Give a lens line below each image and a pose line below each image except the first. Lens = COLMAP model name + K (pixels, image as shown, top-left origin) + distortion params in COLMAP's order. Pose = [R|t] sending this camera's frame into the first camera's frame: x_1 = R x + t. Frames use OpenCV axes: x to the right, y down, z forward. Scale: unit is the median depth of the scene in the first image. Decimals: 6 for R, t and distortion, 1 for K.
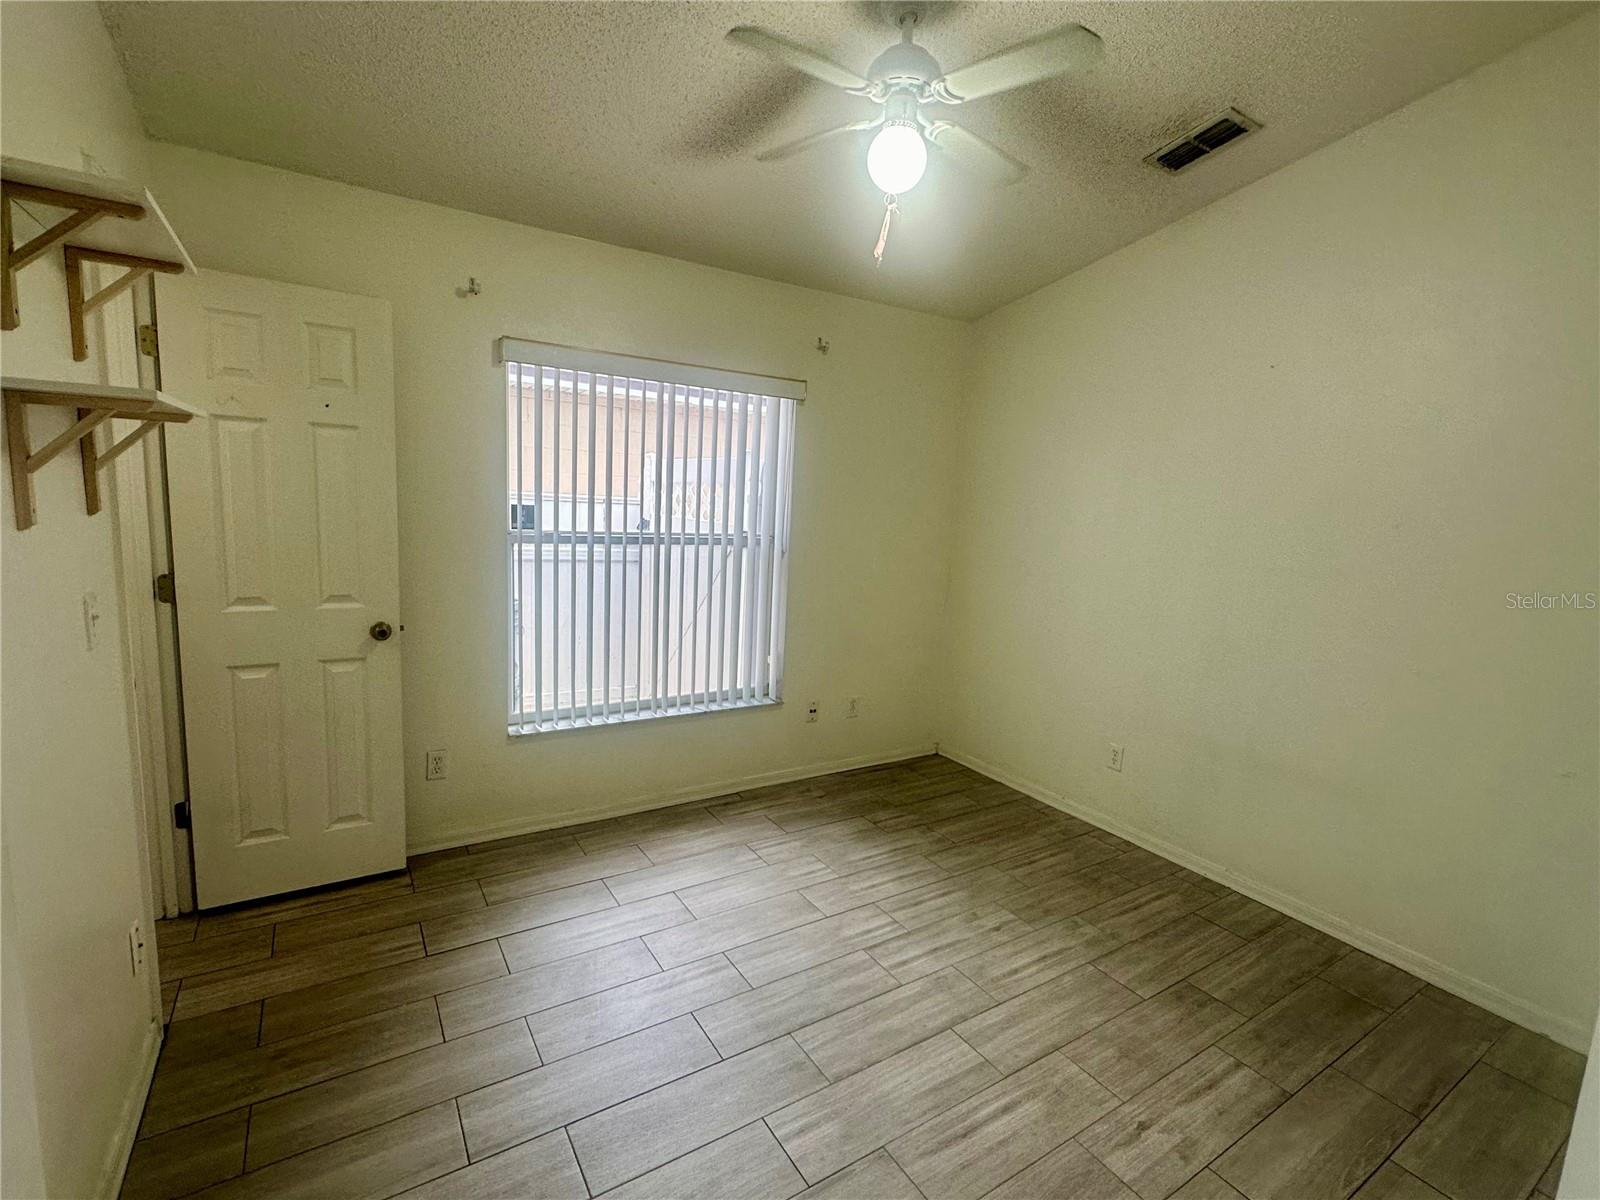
lens RADIAL K [[736.9, 0, 799.4], [0, 736.9, 602.1], [0, 0, 1]] dist [0.000999, 0.000204]
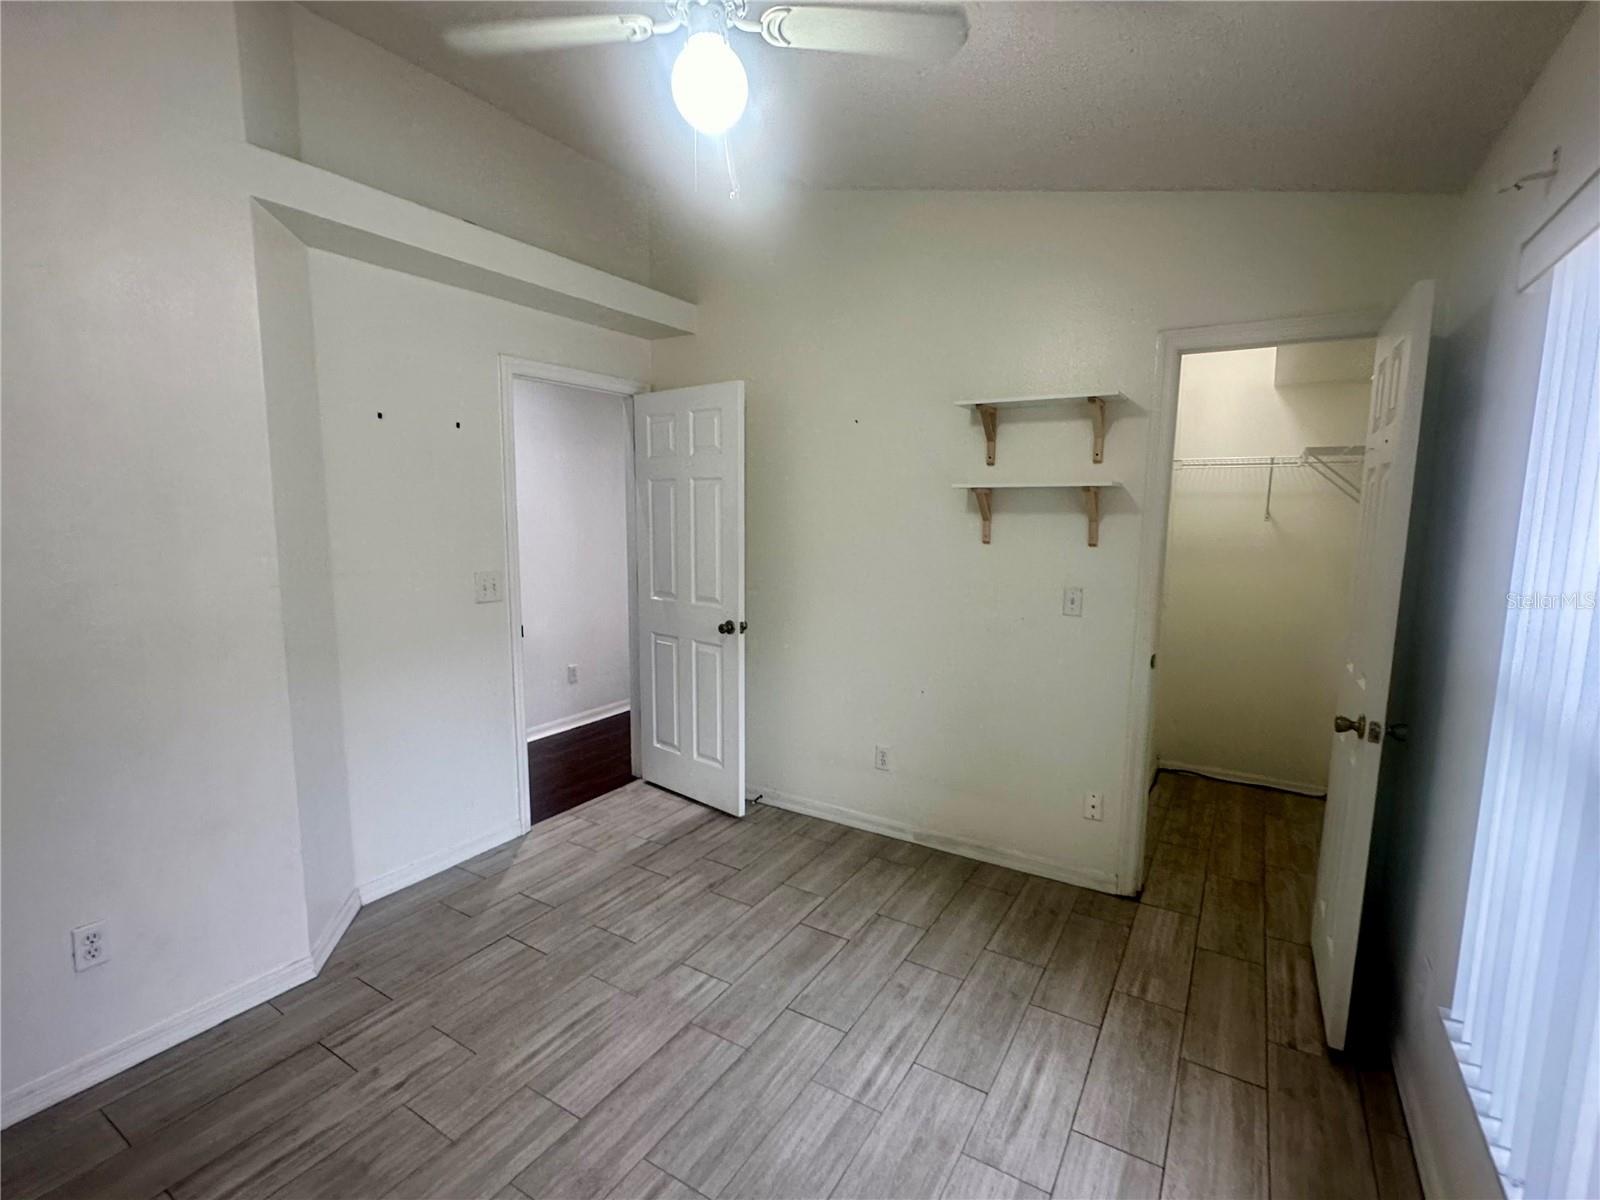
lens RADIAL K [[736.9, 0, 800.2], [0, 736.9, 604.0], [0, 0, 1]] dist [0.000999, 0.000204]
pose [[-0.897129, -0.000800, -0.441768, 0.363744], [-0.114514, 0.966239, 0.230801, -0.239250], [0.426669, 0.257646, -0.866932, 1.737932]]
